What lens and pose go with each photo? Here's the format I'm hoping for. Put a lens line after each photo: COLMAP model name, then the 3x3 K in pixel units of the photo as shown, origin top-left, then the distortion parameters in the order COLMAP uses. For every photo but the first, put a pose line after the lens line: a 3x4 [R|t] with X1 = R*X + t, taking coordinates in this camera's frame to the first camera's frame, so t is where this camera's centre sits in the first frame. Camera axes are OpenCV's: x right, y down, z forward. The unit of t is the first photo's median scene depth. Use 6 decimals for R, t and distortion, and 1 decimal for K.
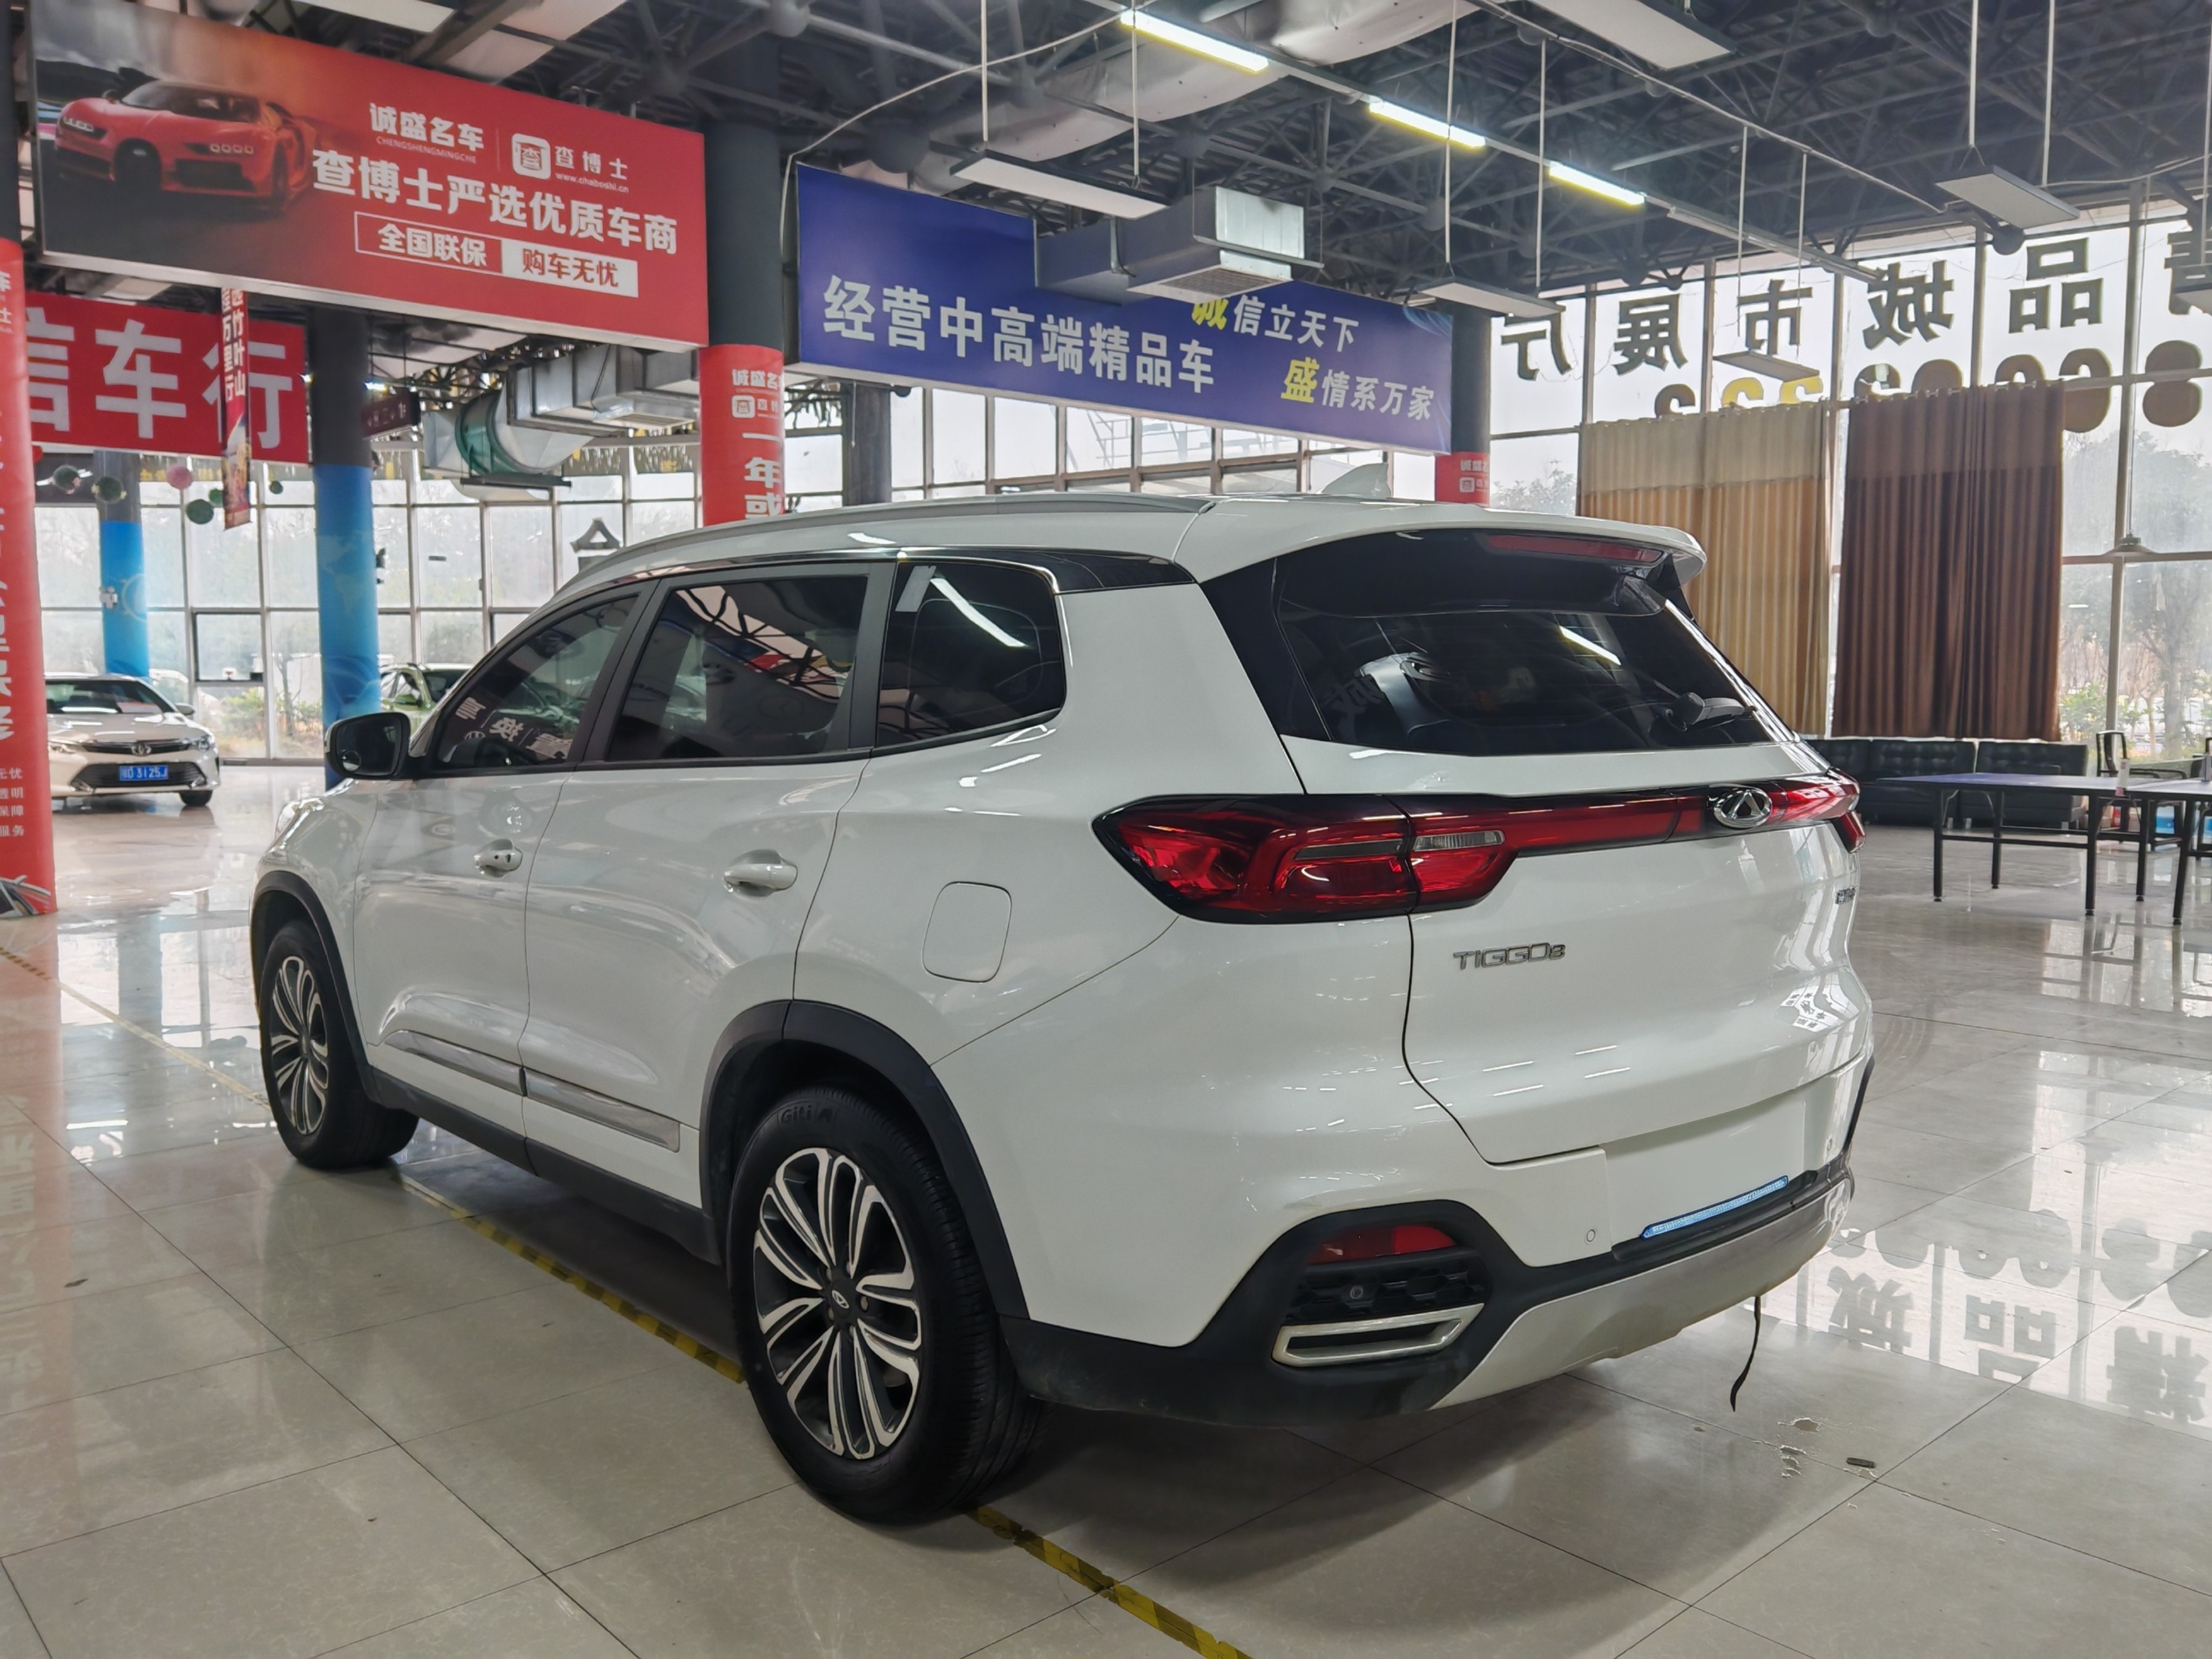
lens RADIAL K [[1721.5, 0, 1100.8], [0, 1721.5, 826.1], [0, 0, 1]] dist [0.051106, -0.040030]
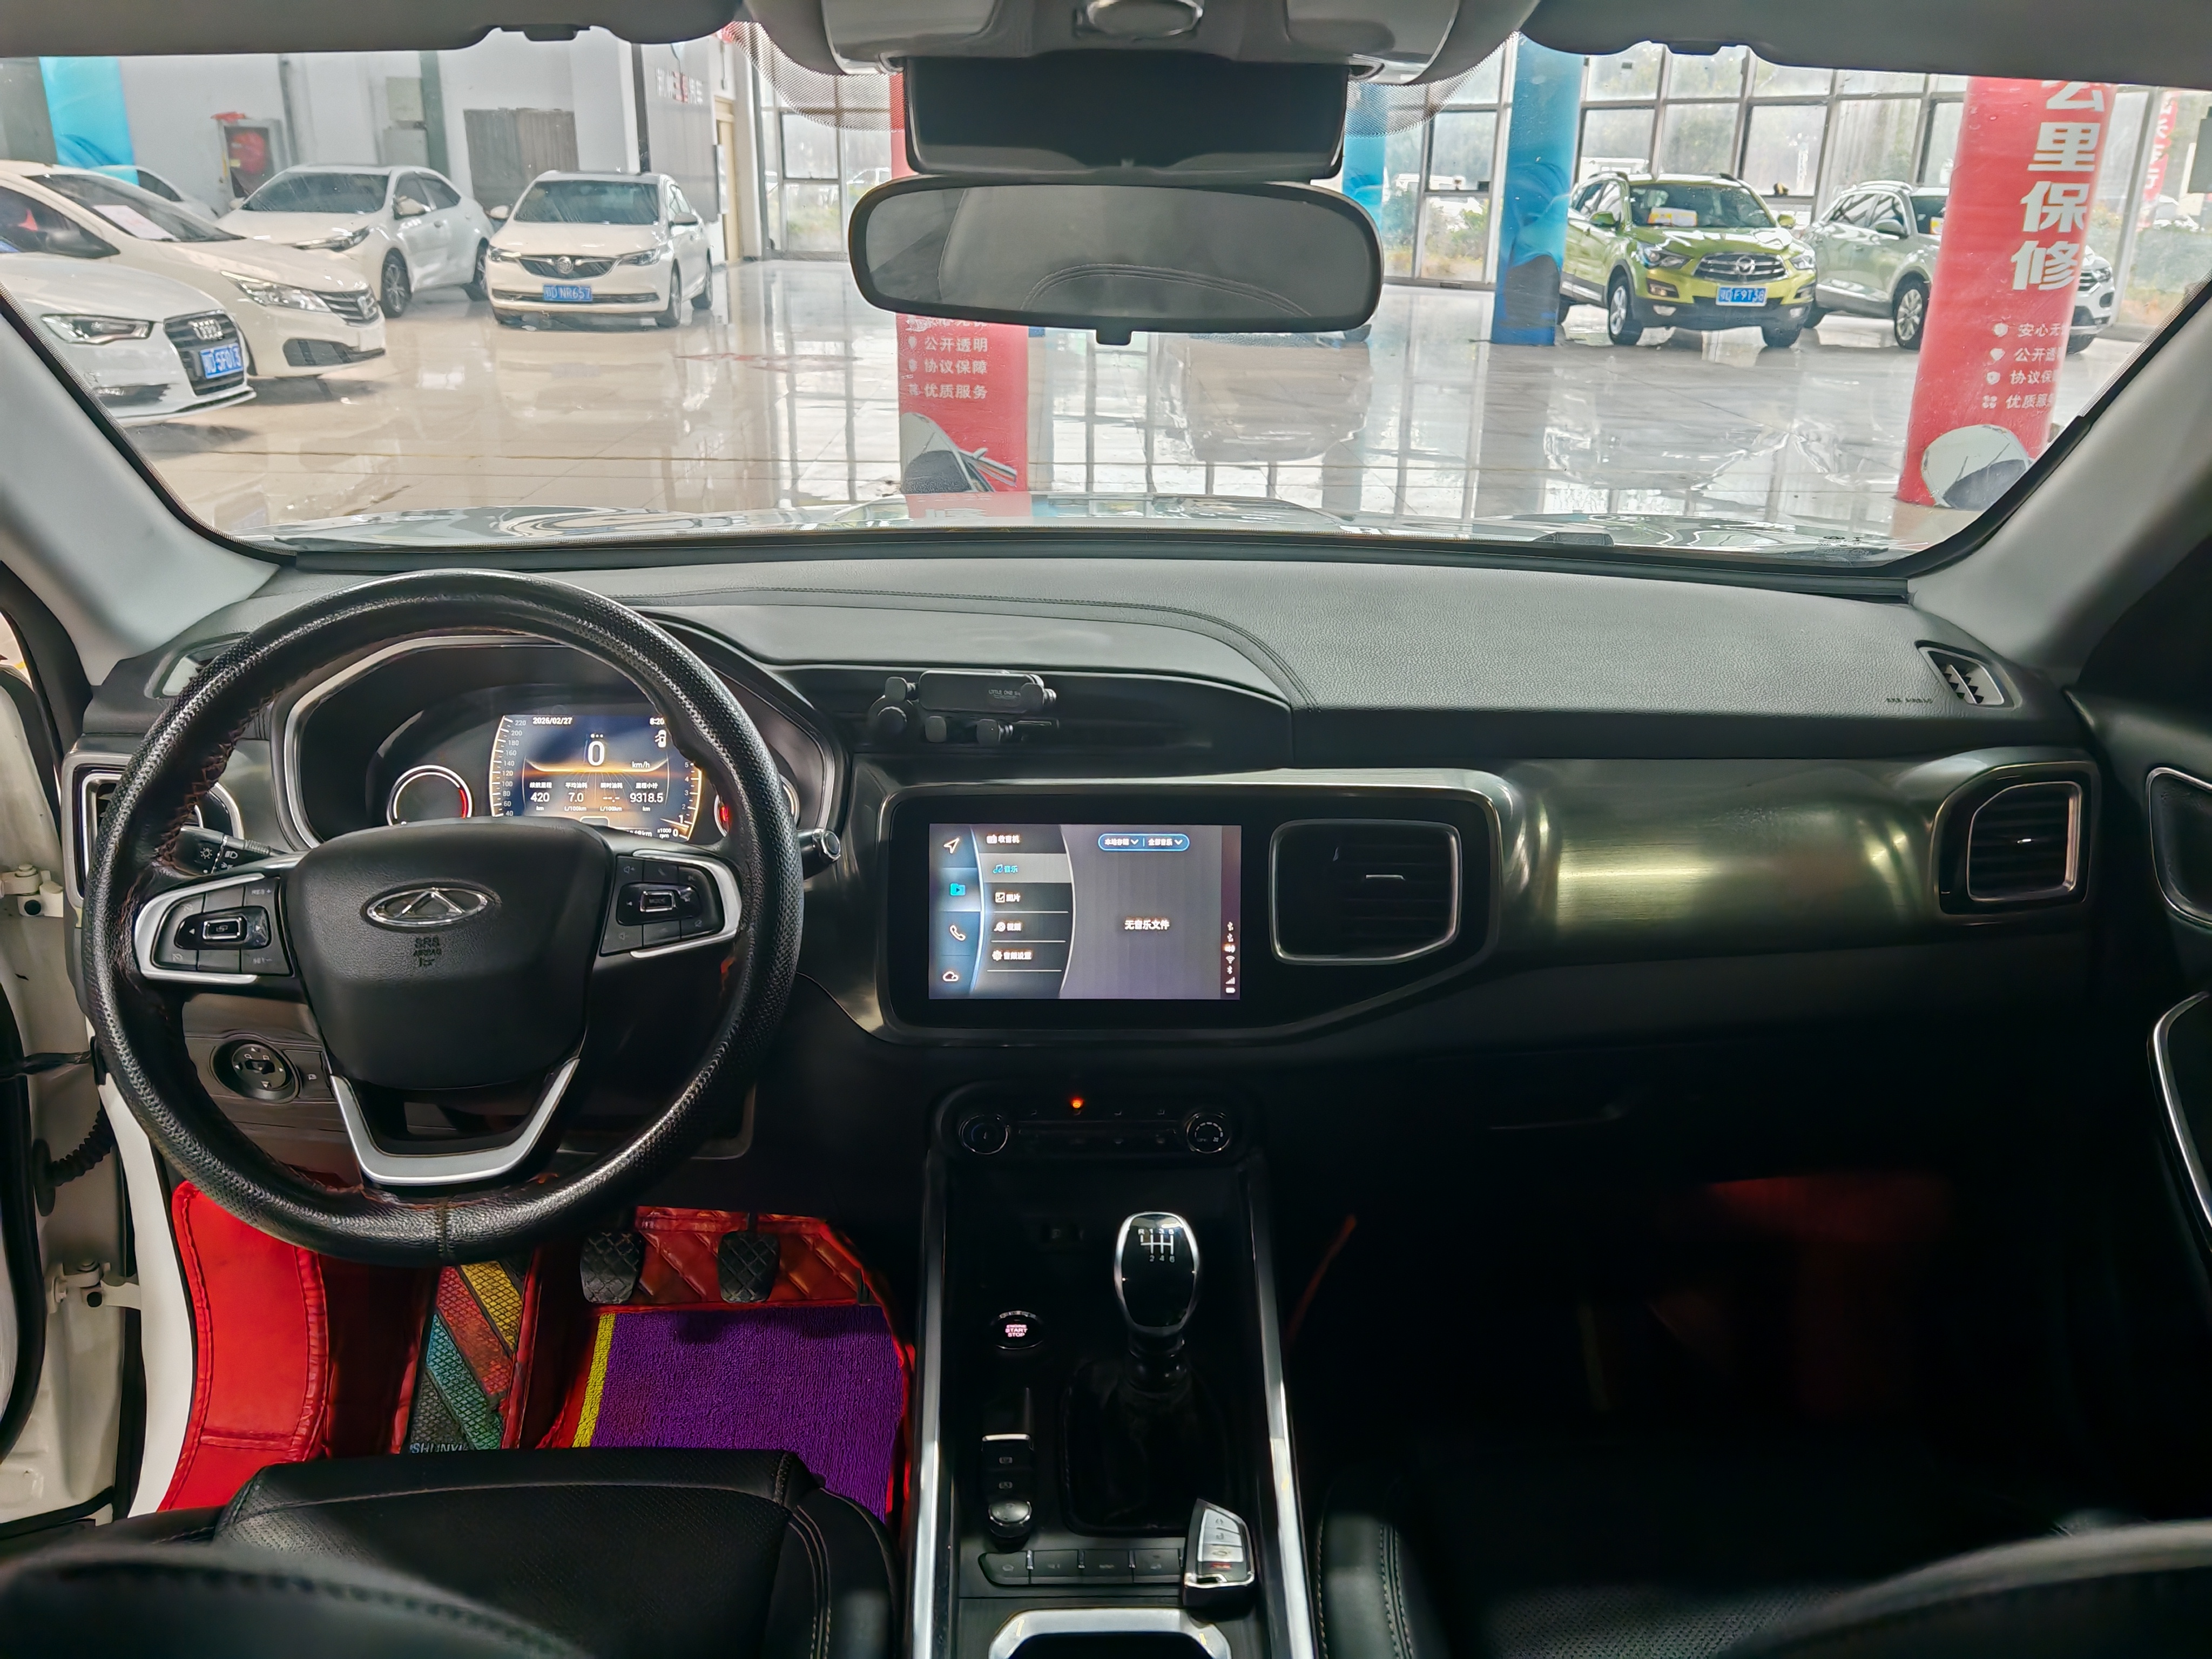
lens RADIAL K [[1721.5, 0, 1127.5], [0, 1721.5, 799.7], [0, 0, 1]] dist [0.051106, -0.040030]
pose [[0.762142, 0.232121, -0.604366, -0.017389], [-0.072076, 0.958133, 0.277102, -0.032114], [0.643385, -0.167630, 0.746964, 0.291053]]
